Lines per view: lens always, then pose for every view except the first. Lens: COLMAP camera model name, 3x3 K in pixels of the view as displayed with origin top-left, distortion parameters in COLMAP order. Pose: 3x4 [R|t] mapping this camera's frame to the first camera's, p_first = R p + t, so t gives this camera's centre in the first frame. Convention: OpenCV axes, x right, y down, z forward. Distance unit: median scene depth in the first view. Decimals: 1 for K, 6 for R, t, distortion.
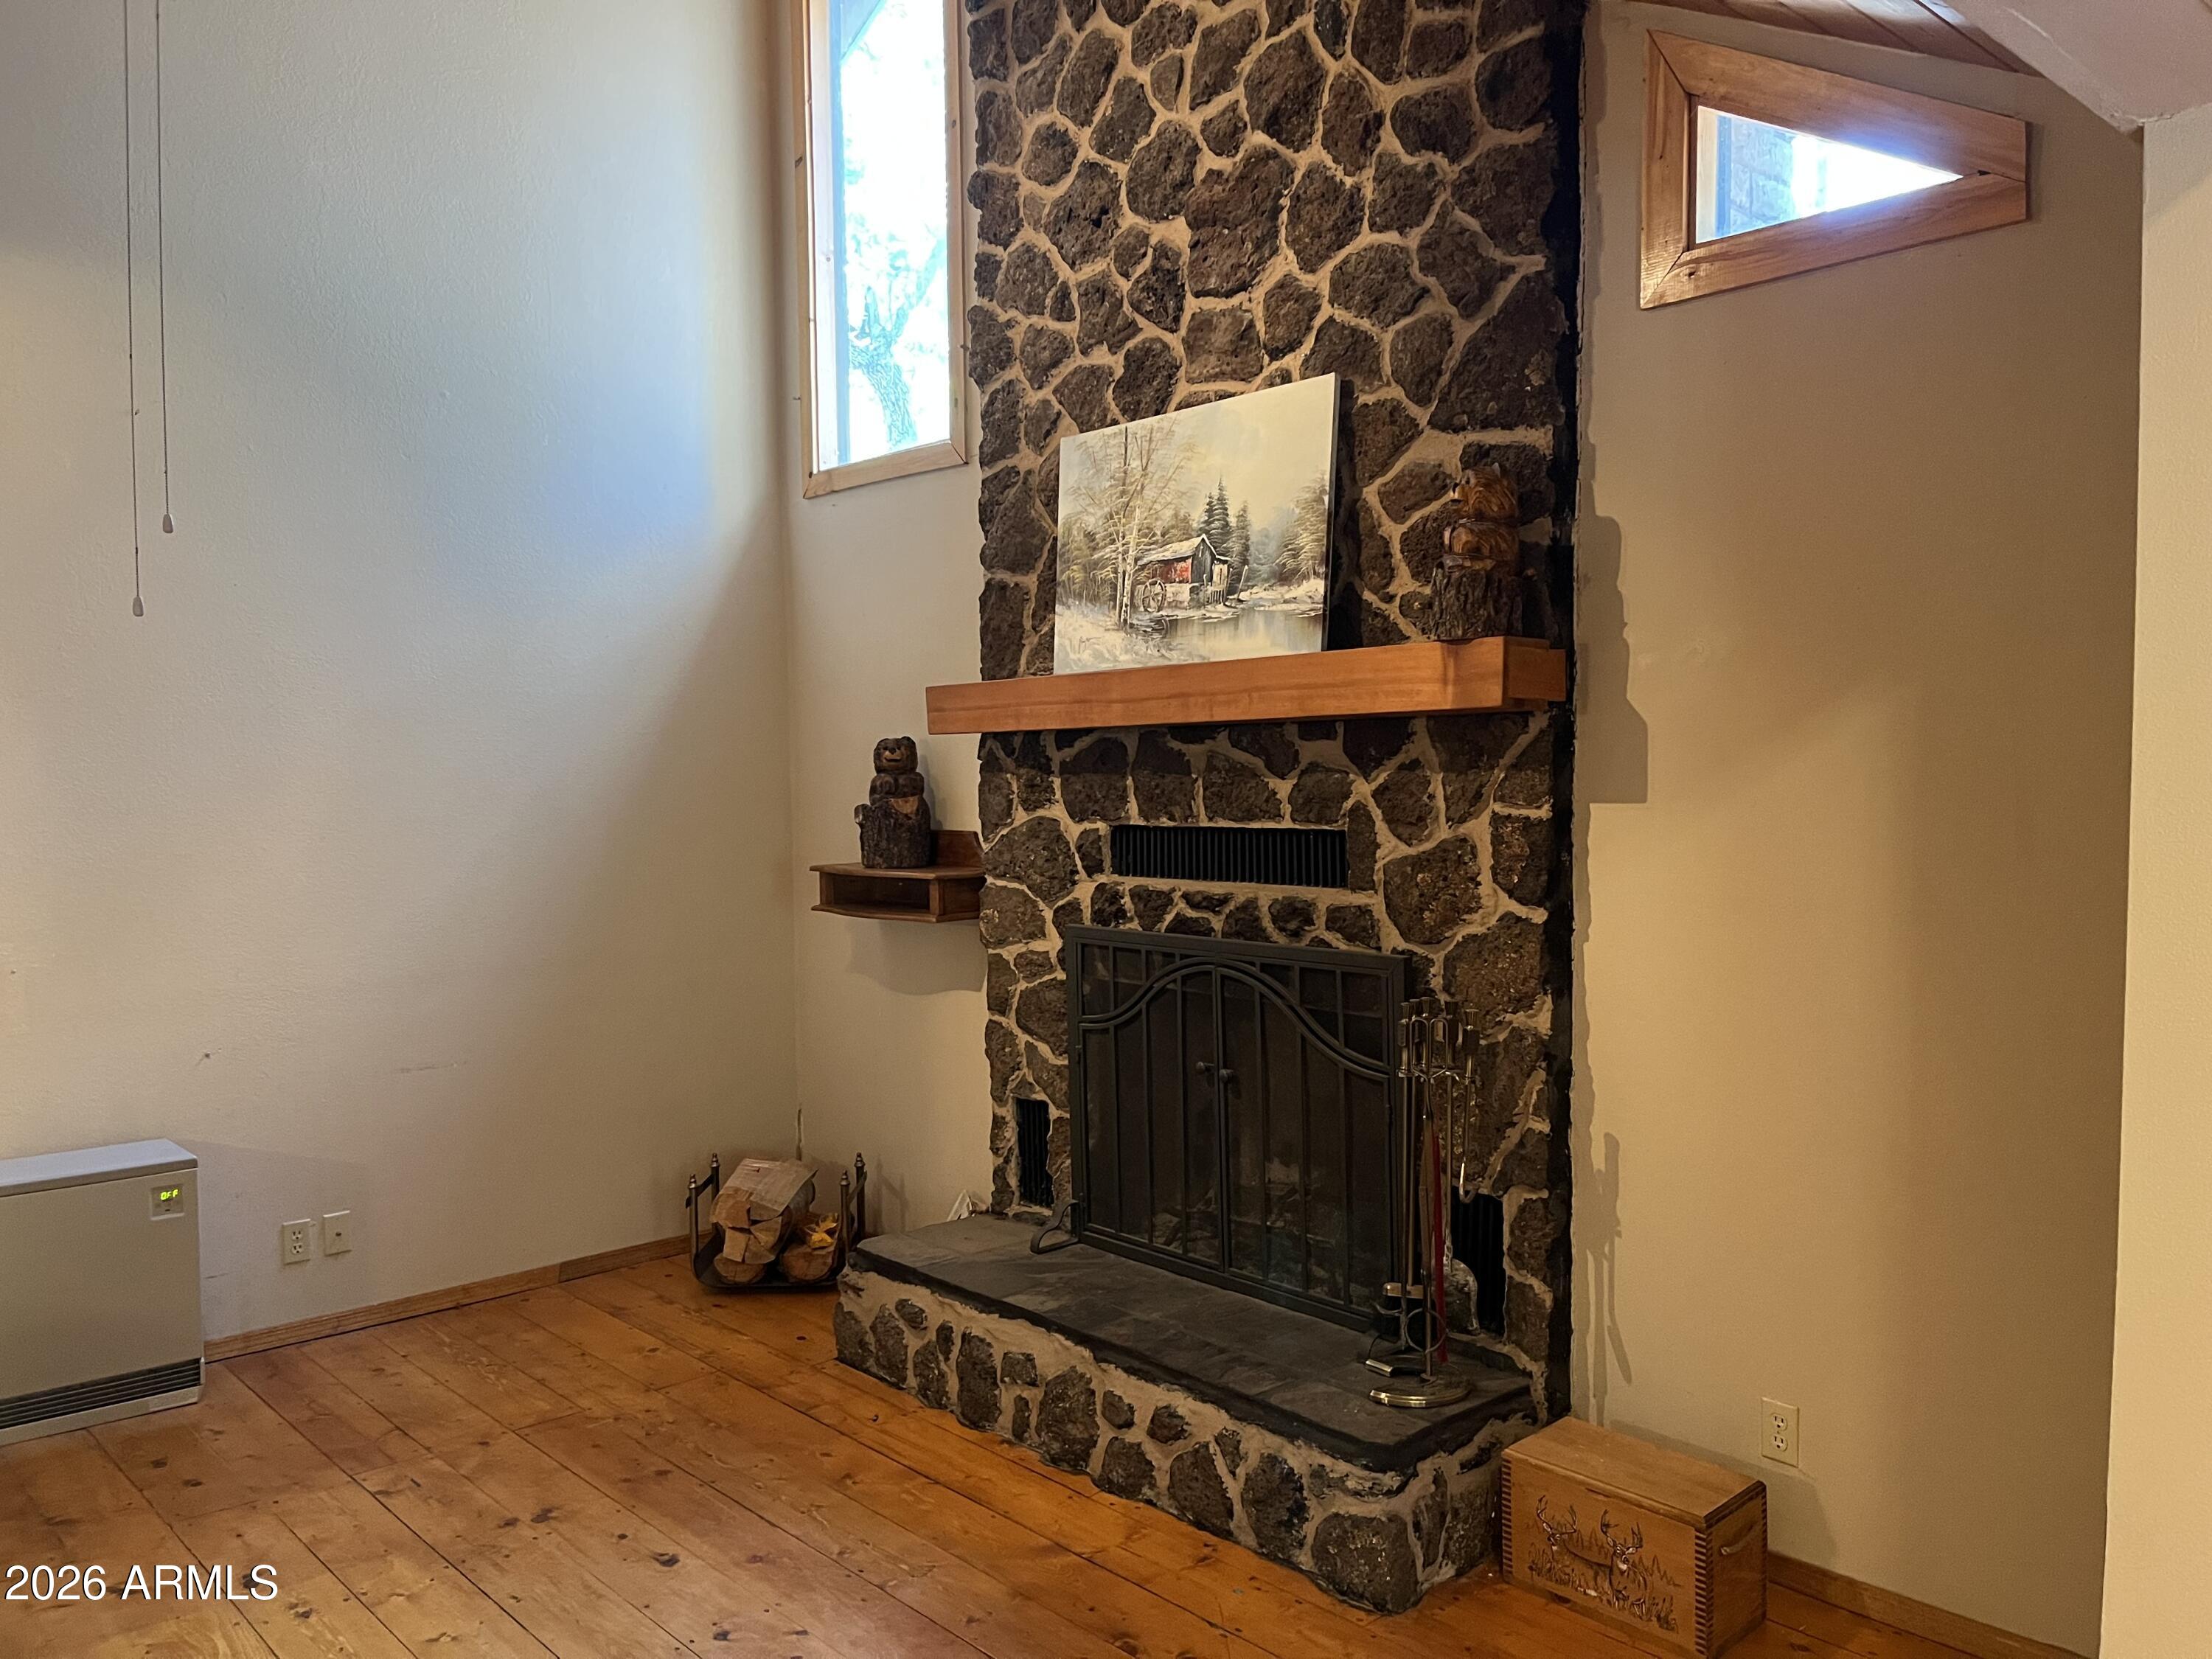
lens RADIAL K [[1666.9, 0, 1100.8], [0, 1666.9, 825.3], [0, 0, 1]] dist [-0.002353, -0.004556]
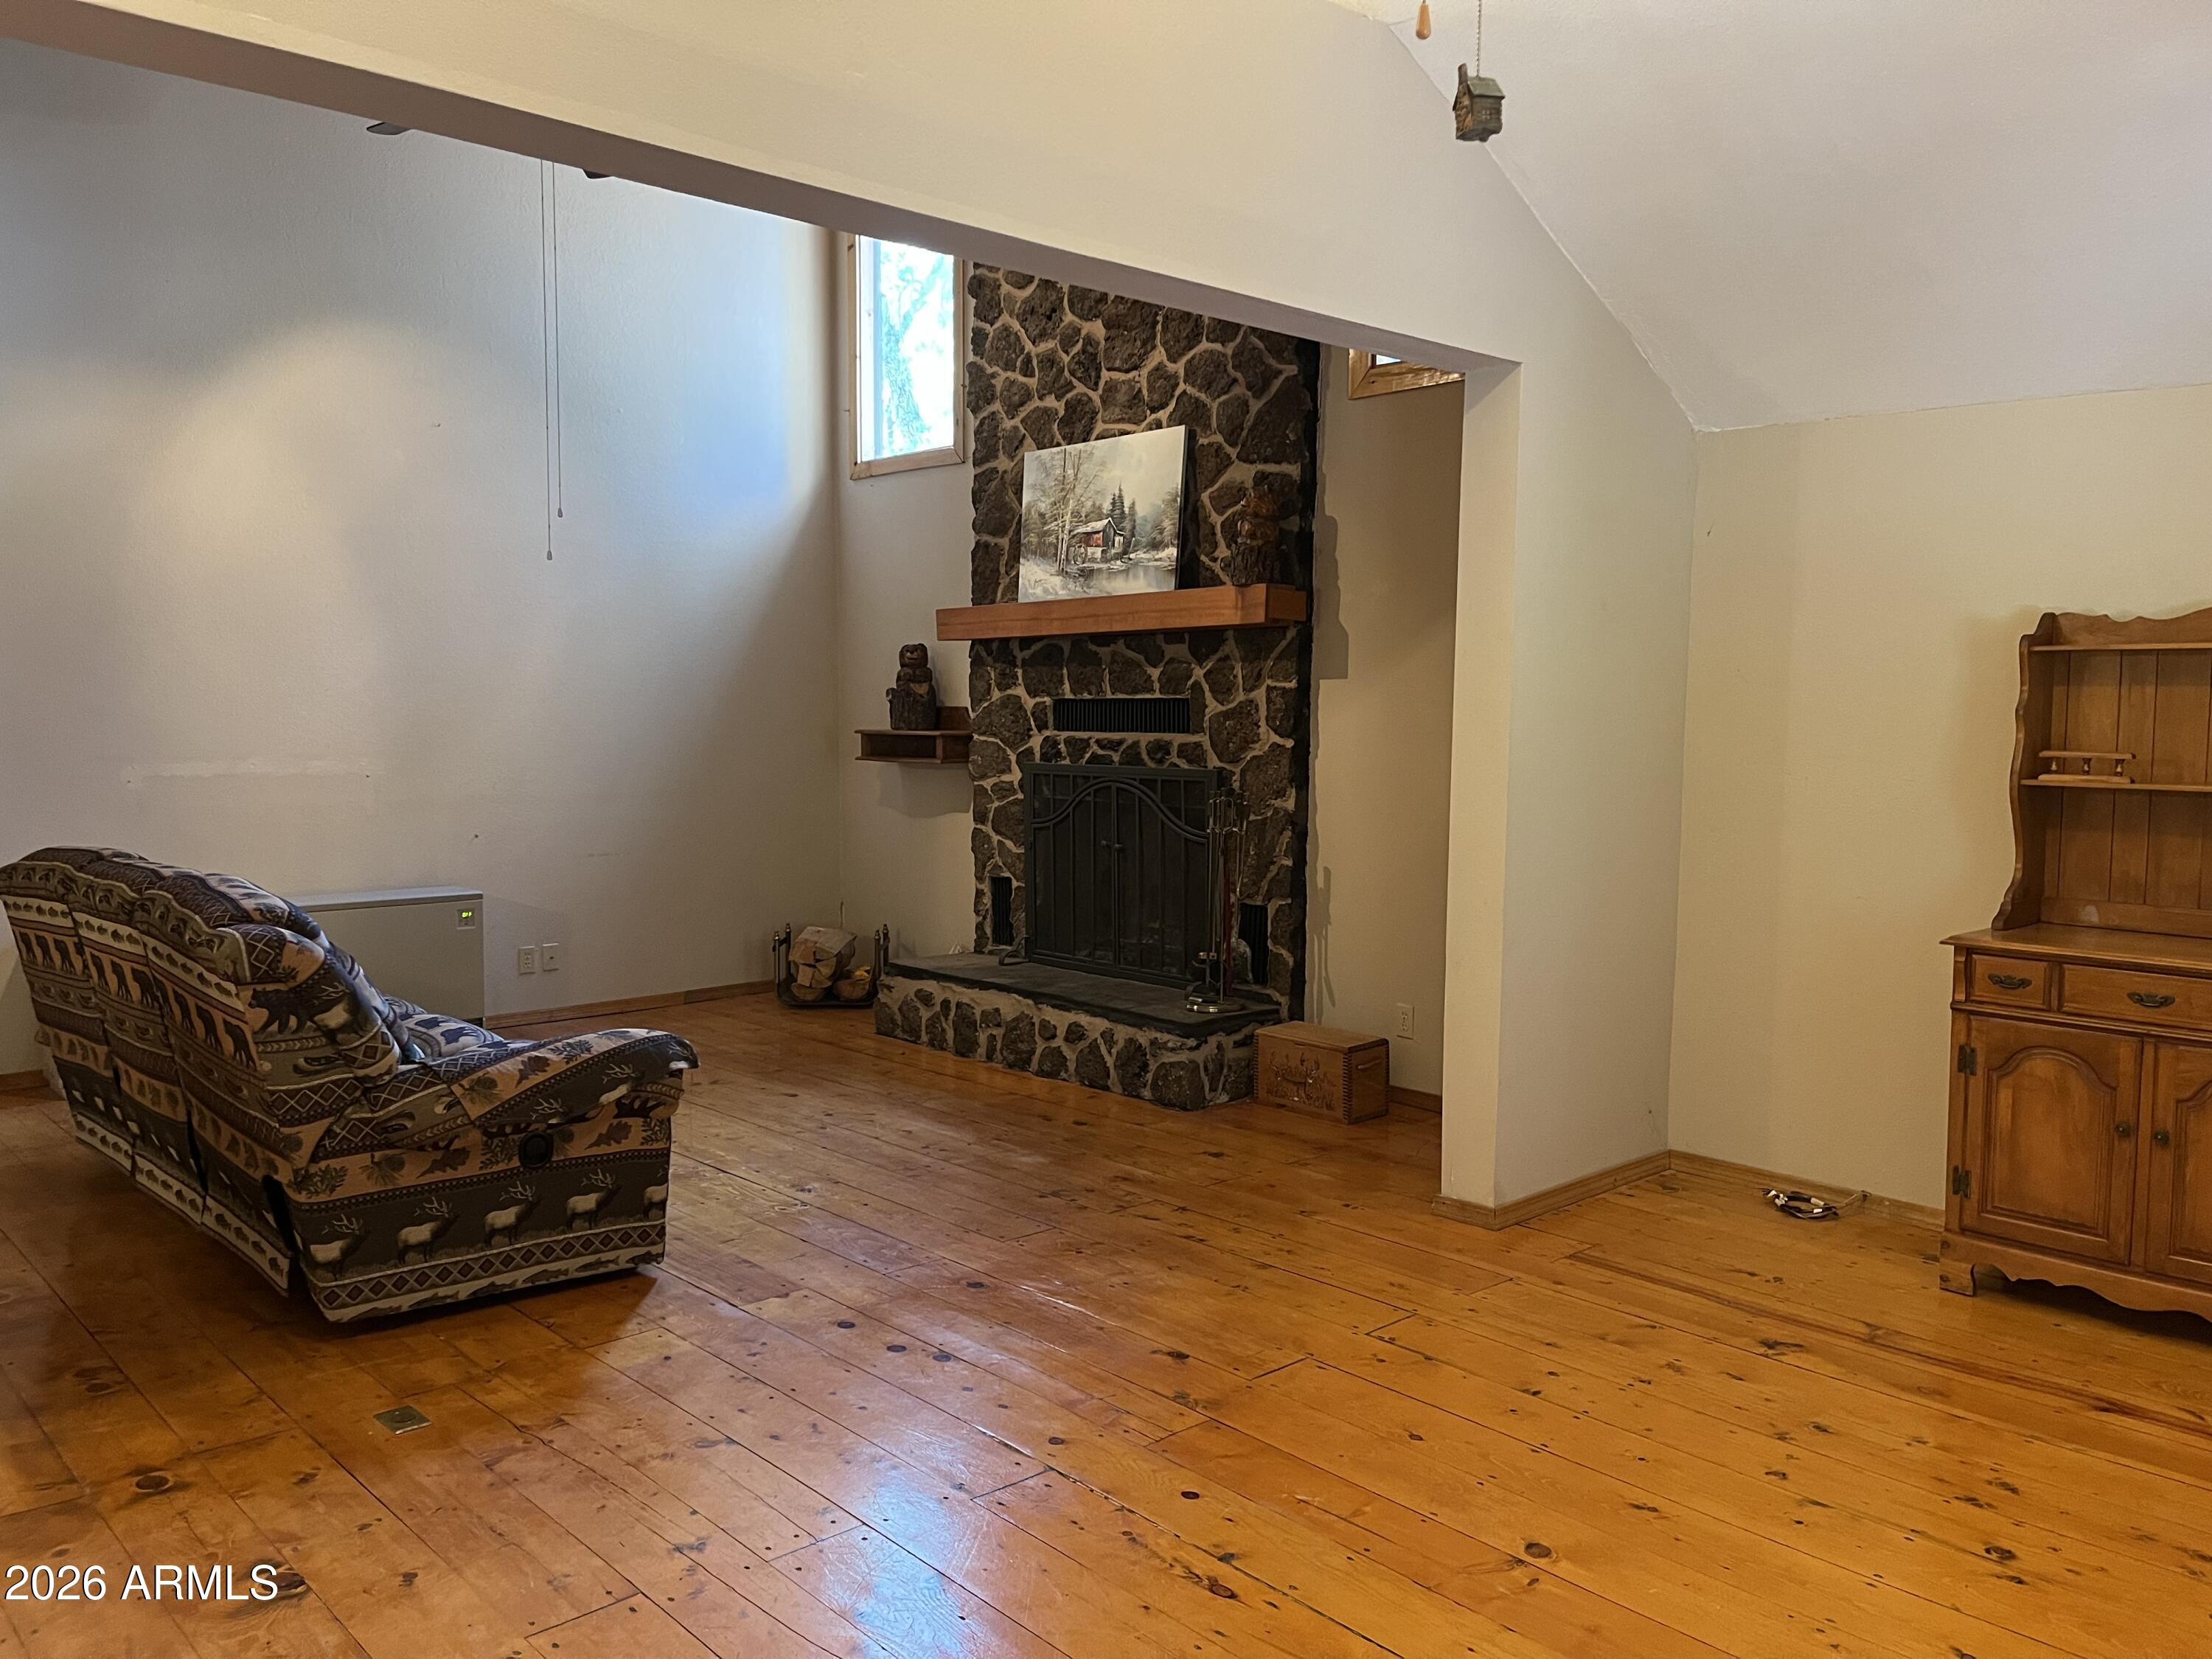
lens RADIAL K [[1666.9, 0, 1112.6], [0, 1666.9, 837.4], [0, 0, 1]] dist [-0.002353, -0.004556]
pose [[0.999679, 0.015444, 0.020108, 0.037360], [-0.016270, 0.999003, 0.041580, 0.074059], [-0.019446, -0.041893, 0.998933, -0.672428]]
